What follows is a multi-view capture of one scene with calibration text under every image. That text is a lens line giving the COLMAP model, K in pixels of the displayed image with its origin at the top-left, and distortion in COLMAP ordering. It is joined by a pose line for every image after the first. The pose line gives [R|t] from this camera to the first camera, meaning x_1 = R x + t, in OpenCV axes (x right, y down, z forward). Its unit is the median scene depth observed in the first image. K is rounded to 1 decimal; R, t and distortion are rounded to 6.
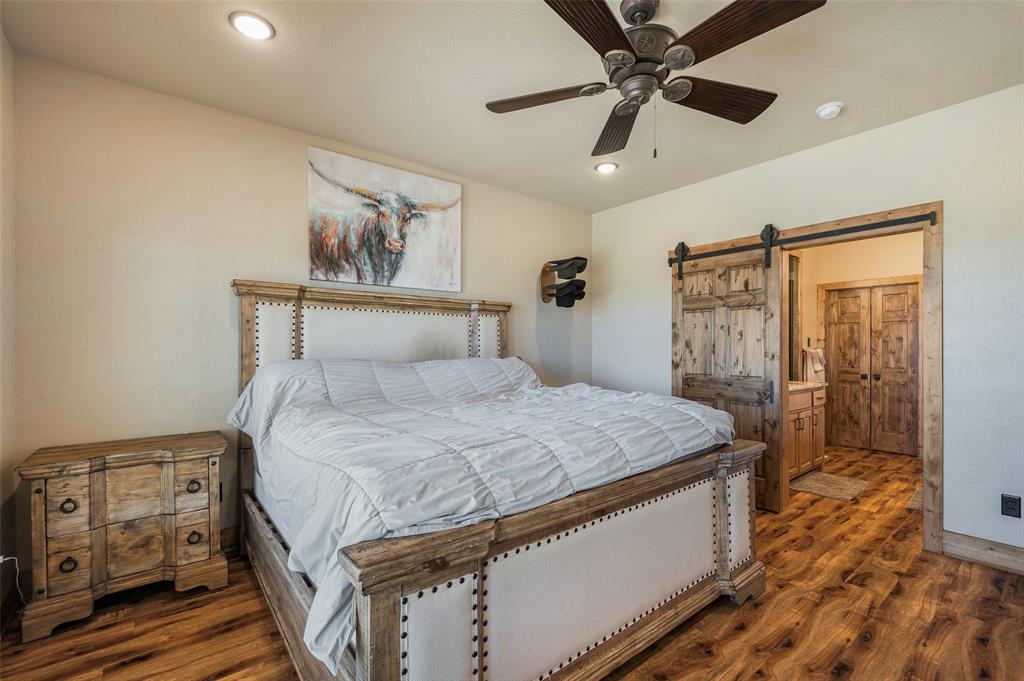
lens RADIAL K [[443.2, 0, 516.3], [0, 443.2, 350.6], [0, 0, 1]] dist [-0.000731, -0.000982]
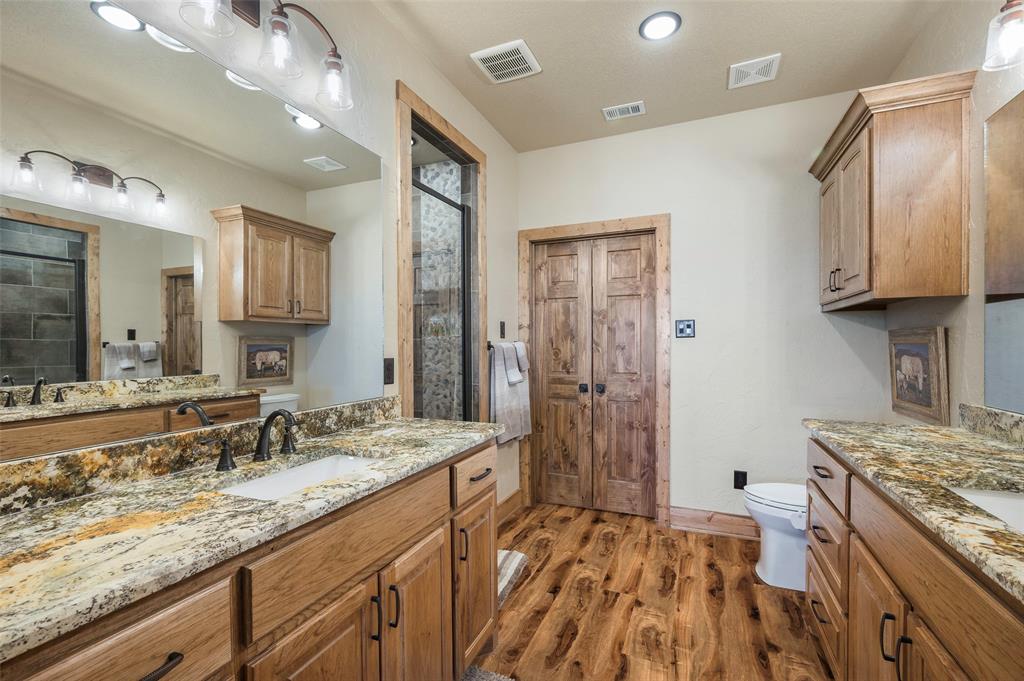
lens RADIAL K [[443.2, 0, 505.5], [0, 443.2, 345.6], [0, 0, 1]] dist [-0.000731, -0.000982]
pose [[0.888611, -0.008241, 0.458587, 0.399669], [0.006645, 0.999965, 0.005093, -0.002196], [-0.458613, -0.001479, 0.888635, 0.494007]]
